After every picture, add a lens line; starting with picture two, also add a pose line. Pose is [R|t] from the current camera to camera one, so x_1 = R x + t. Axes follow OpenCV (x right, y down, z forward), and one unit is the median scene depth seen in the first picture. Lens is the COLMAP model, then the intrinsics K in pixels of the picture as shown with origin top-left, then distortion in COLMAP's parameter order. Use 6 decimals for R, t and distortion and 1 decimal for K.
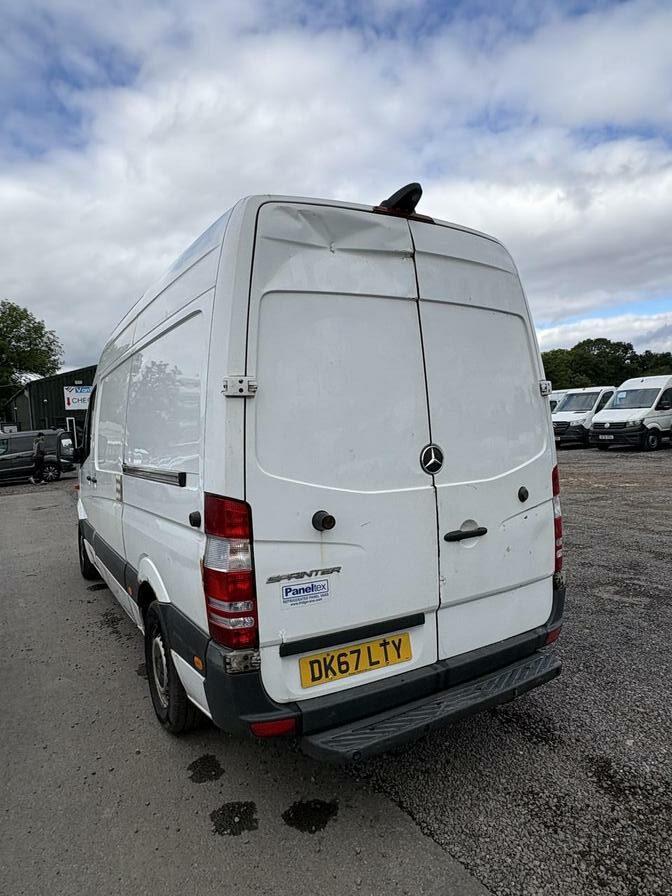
lens RADIAL K [[561.9, 0, 333.1], [0, 561.9, 440.5], [0, 0, 1]] dist [0.001037, 0.001642]
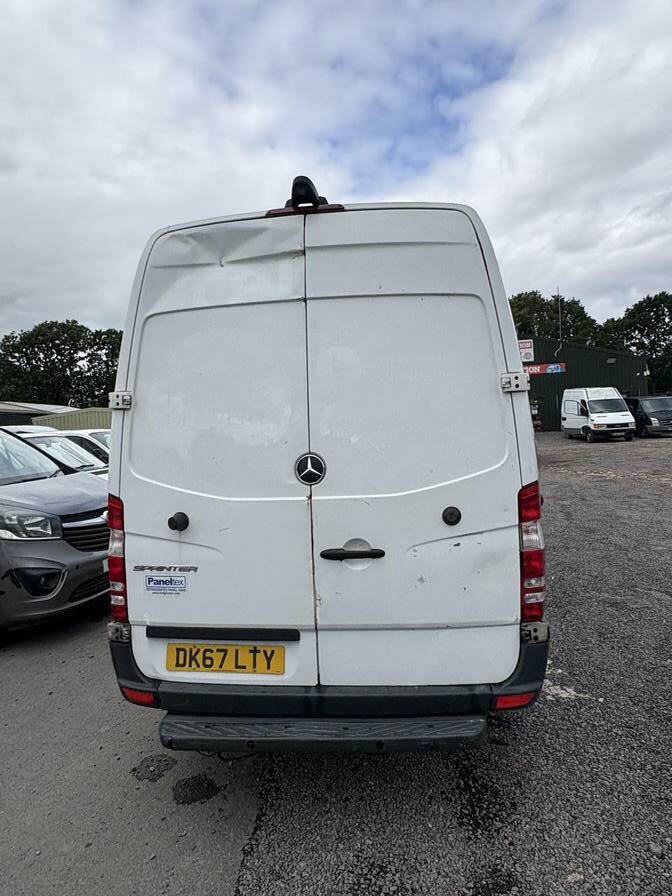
lens RADIAL K [[557.2, 0, 336.2], [0, 557.2, 432.8], [0, 0, 1]] dist [0.000254, 0.001332]
pose [[0.806533, 0.013795, -0.591028, 0.804968], [-0.005701, 0.999863, 0.015558, -0.044147], [0.591161, -0.009179, 0.806501, 0.293702]]
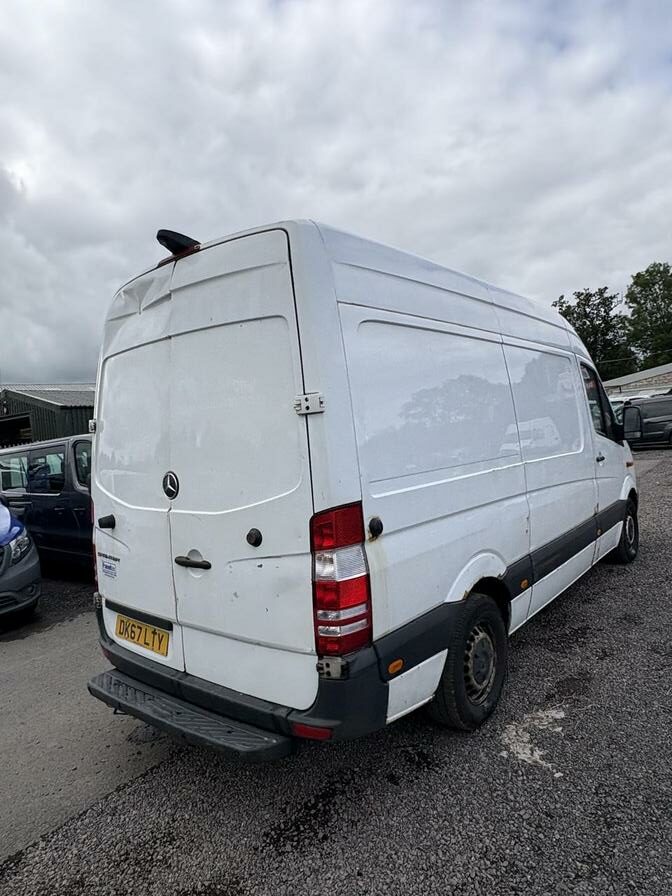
lens RADIAL K [[557.2, 0, 336.2], [0, 557.2, 432.8], [0, 0, 1]] dist [0.000254, 0.001332]
pose [[0.357174, 0.029049, -0.933586, 1.365534], [0.033220, 0.998489, 0.043777, -0.110421], [0.933447, -0.046650, 0.355670, 0.976348]]
